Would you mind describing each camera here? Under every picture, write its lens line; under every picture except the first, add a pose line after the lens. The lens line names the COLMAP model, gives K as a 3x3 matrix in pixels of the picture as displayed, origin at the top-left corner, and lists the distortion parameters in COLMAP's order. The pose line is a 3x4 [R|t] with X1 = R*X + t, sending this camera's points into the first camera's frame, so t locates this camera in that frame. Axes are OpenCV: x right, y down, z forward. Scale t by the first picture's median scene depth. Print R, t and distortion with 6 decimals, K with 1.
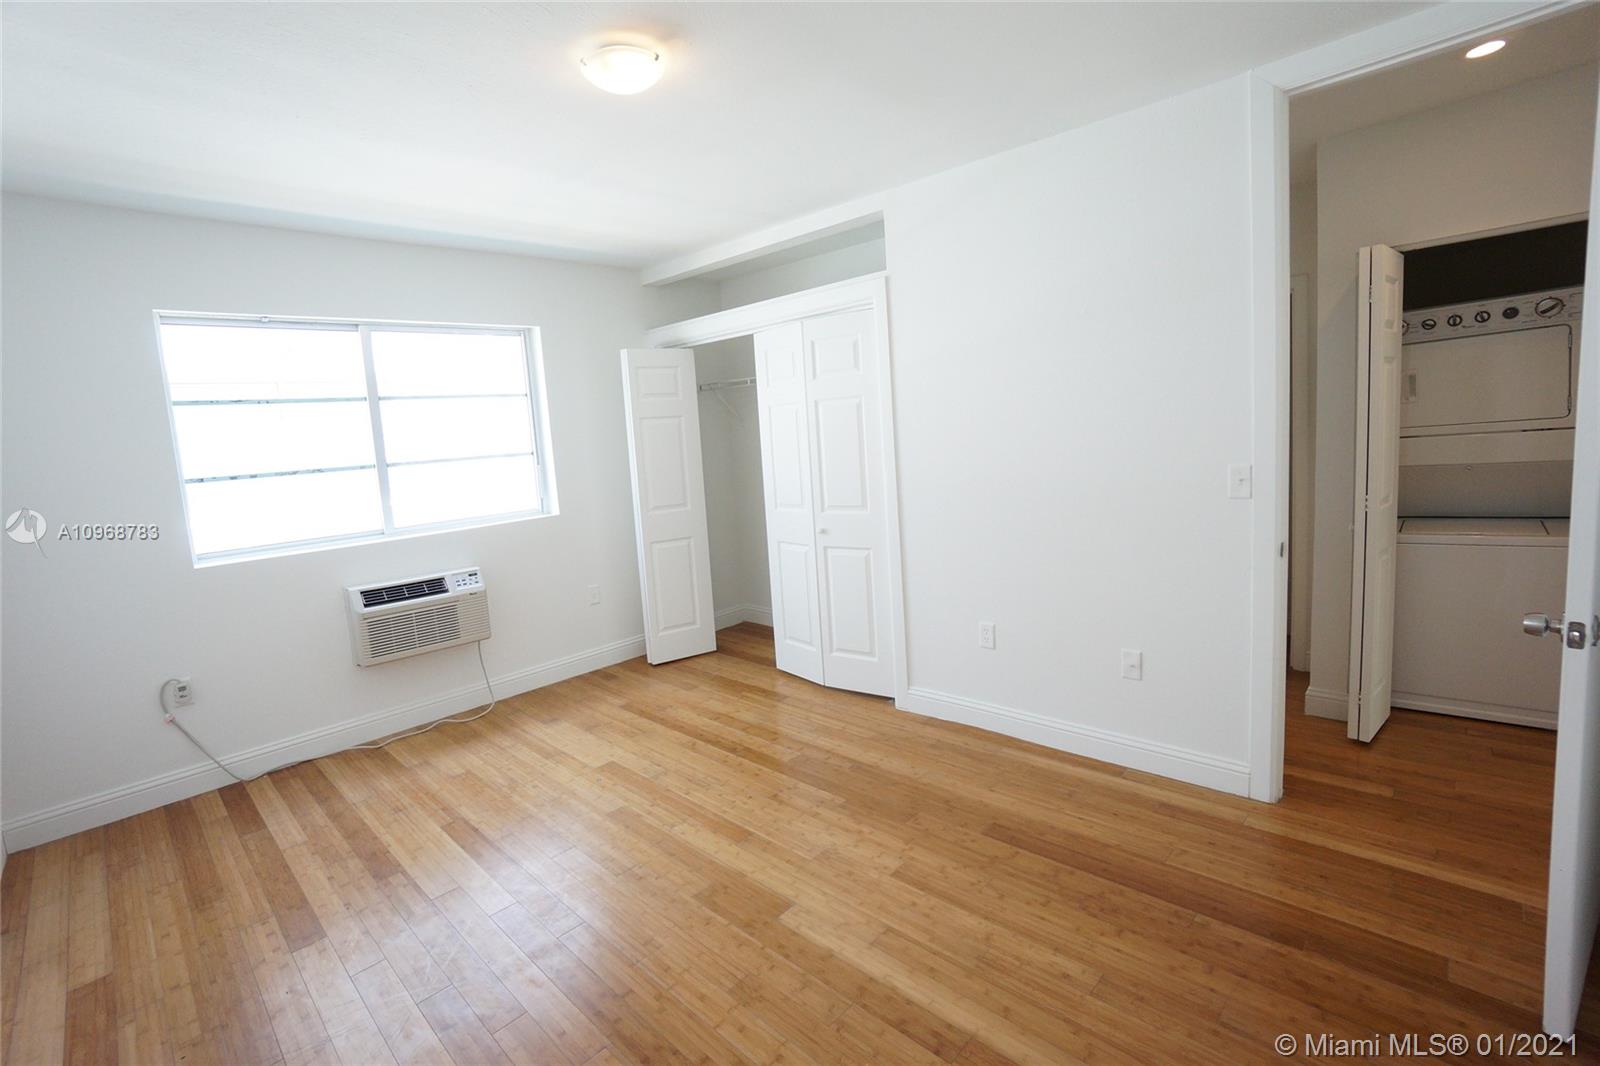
lens RADIAL K [[712.8, 0, 782.8], [0, 712.8, 513.3], [0, 0, 1]] dist [-0.061392, 0.018373]
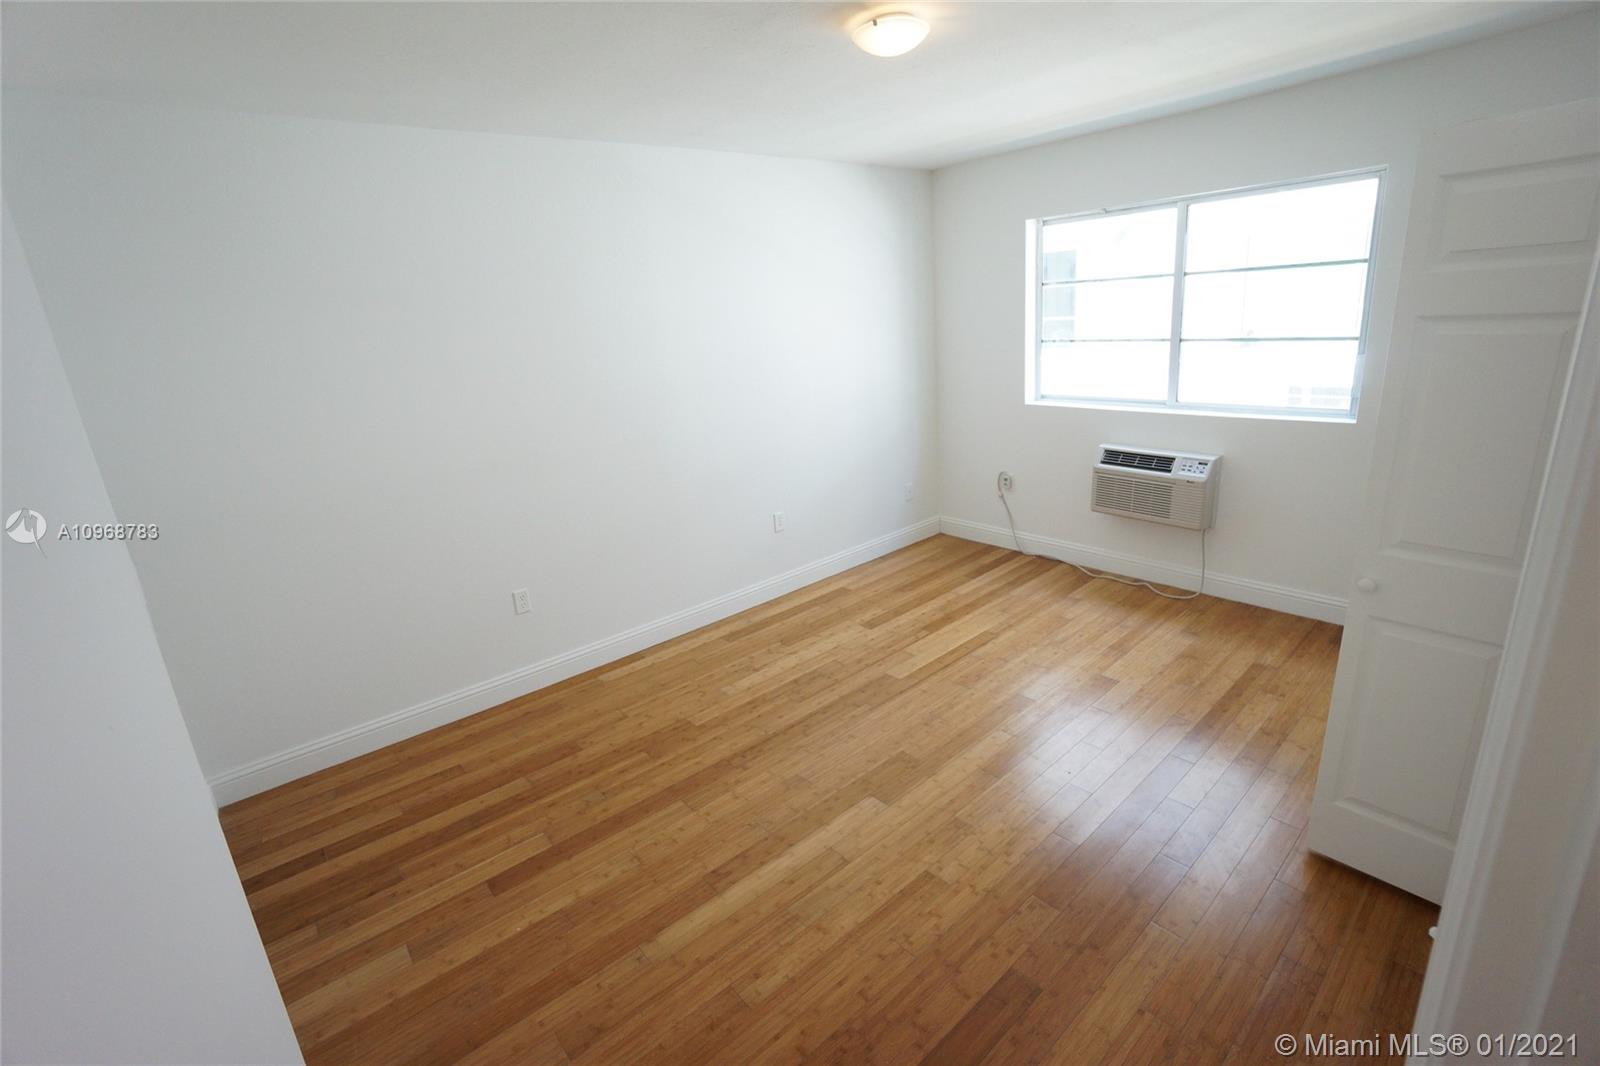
lens RADIAL K [[709.9, 0, 796.2], [0, 709.9, 514.9], [0, 0, 1]] dist [-0.066403, 0.025501]
pose [[-0.080106, 0.344019, -0.935540, 0.706509], [-0.040670, 0.936646, 0.347908, -0.211740], [0.995956, 0.065918, -0.061039, 0.667341]]
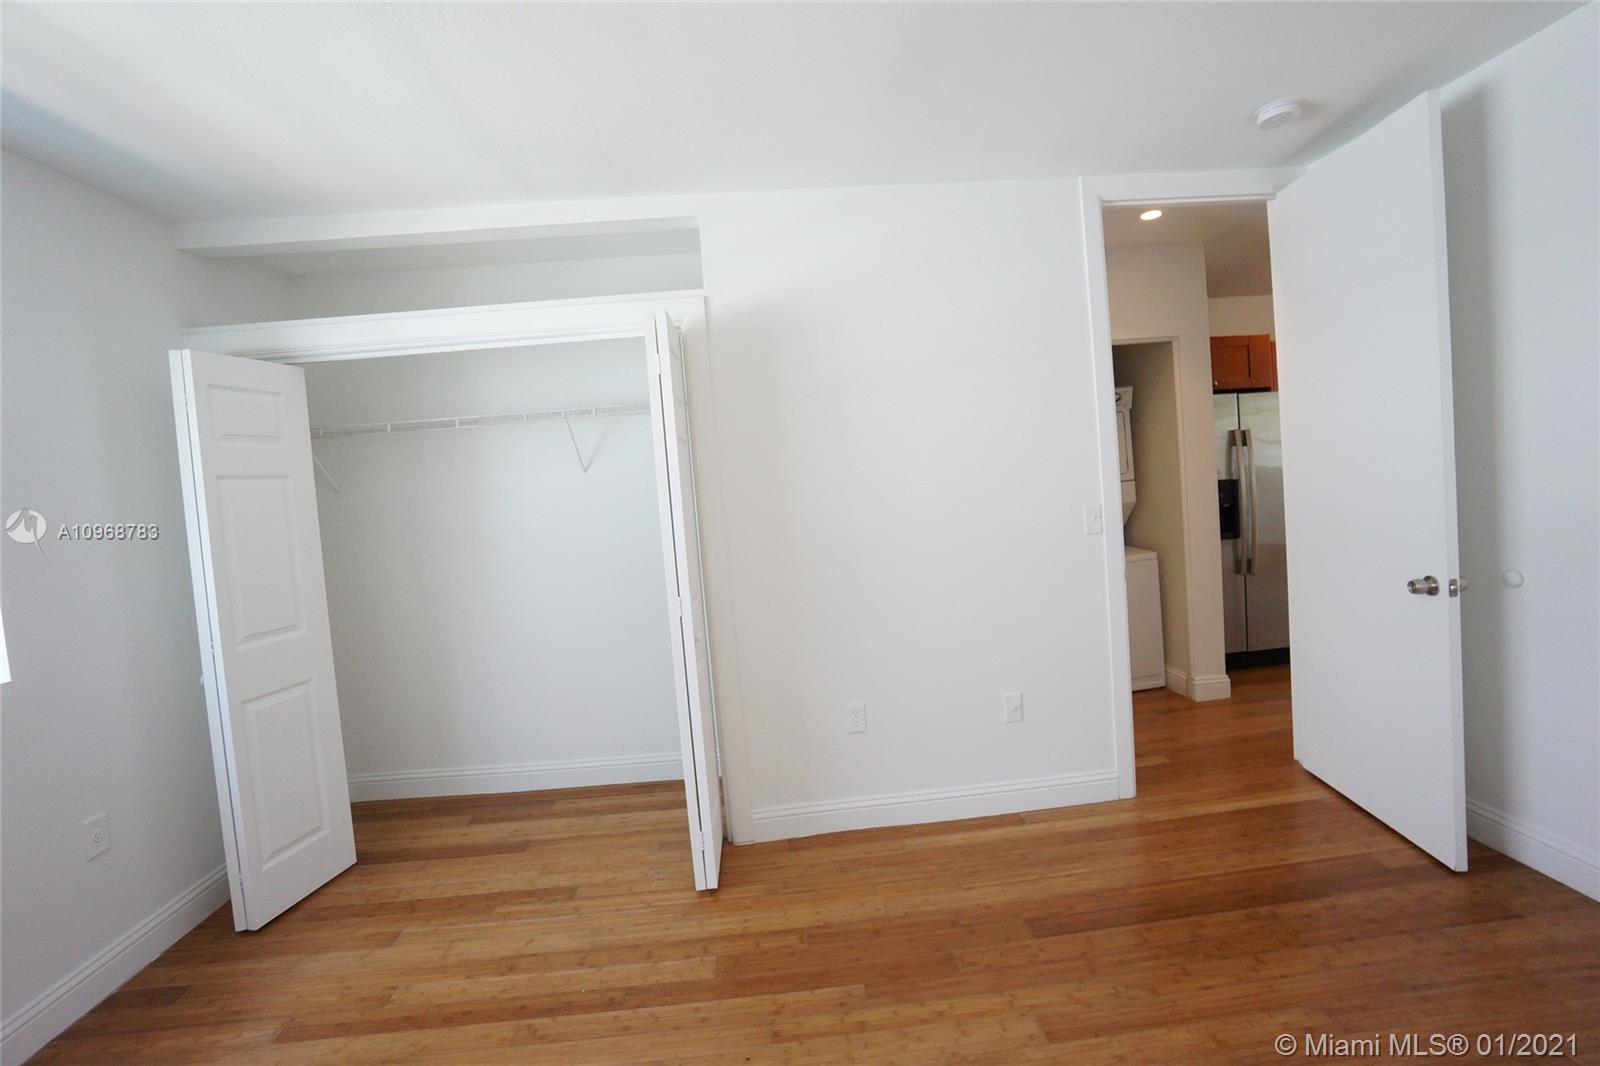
lens RADIAL K [[714.5, 0, 792.6], [0, 714.5, 512.6], [0, 0, 1]] dist [-0.064829, 0.024196]
pose [[0.674921, -0.017912, 0.737673, -0.449825], [0.117048, 0.989647, -0.083062, -0.014892], [-0.728547, 0.142403, 0.670030, 0.490351]]
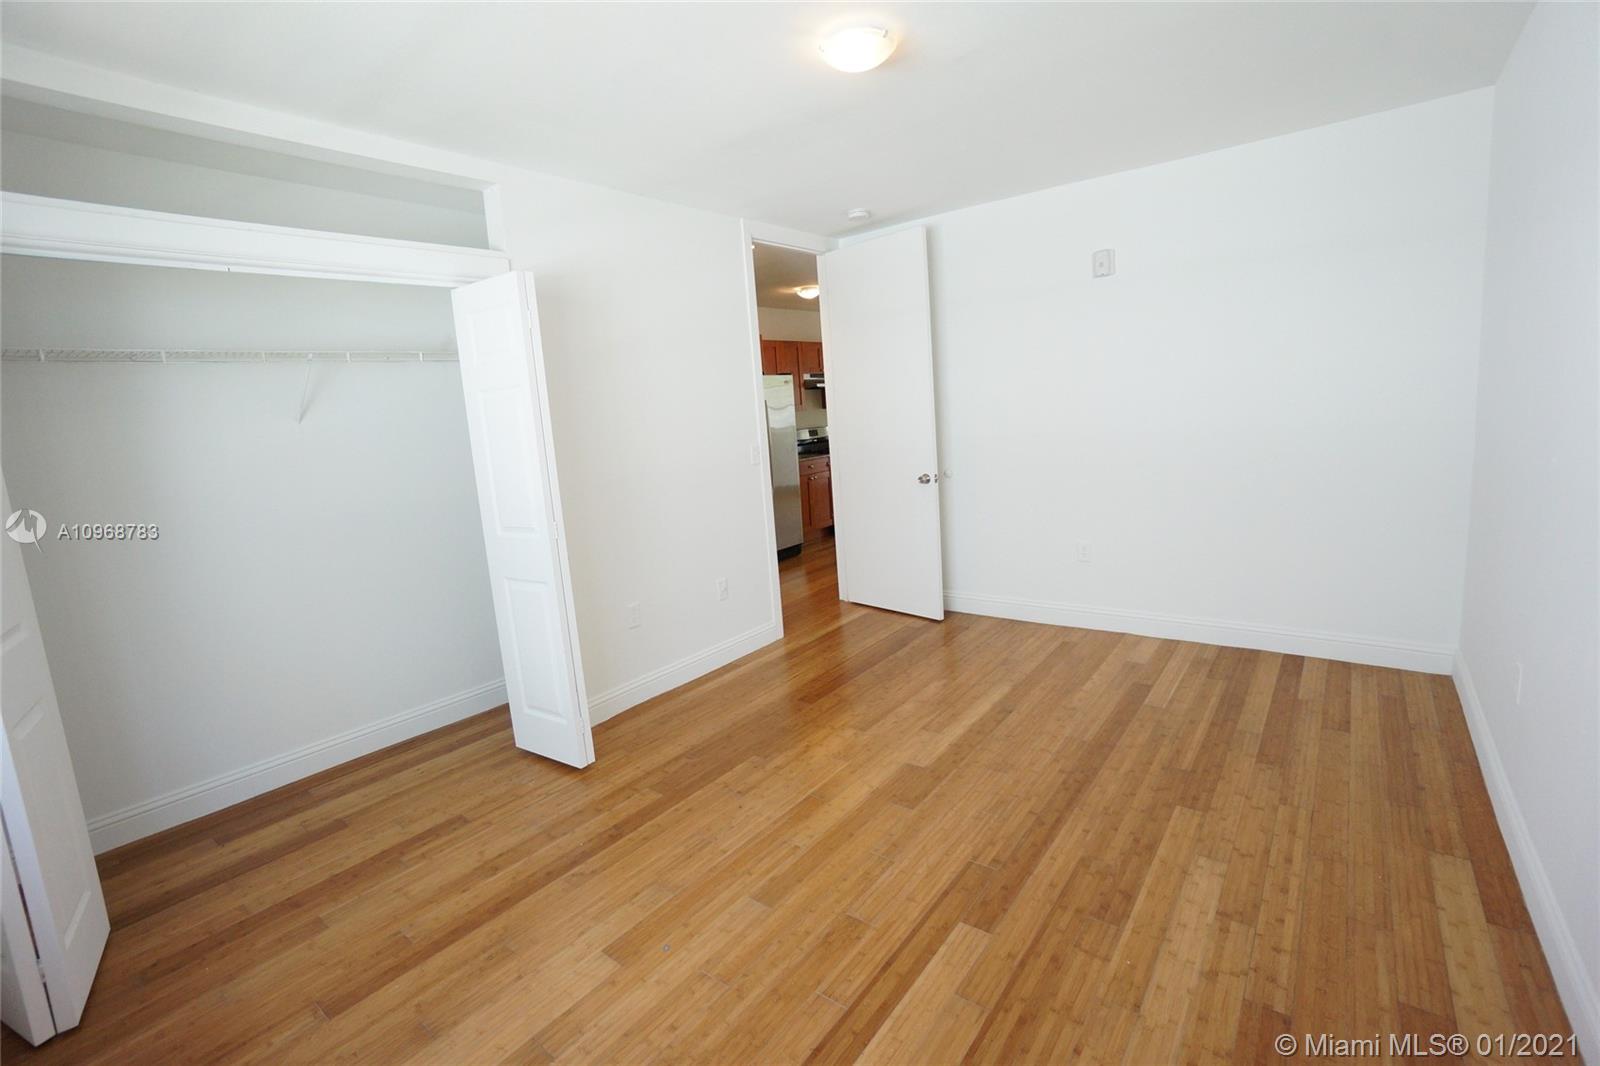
lens RADIAL K [[709.9, 0, 796.2], [0, 709.9, 514.9], [0, 0, 1]] dist [-0.066403, 0.025501]
pose [[-0.100008, -0.075368, 0.992128, -0.914817], [0.195374, 0.976228, 0.093854, -0.038650], [-0.975616, 0.203222, -0.082906, 0.912429]]
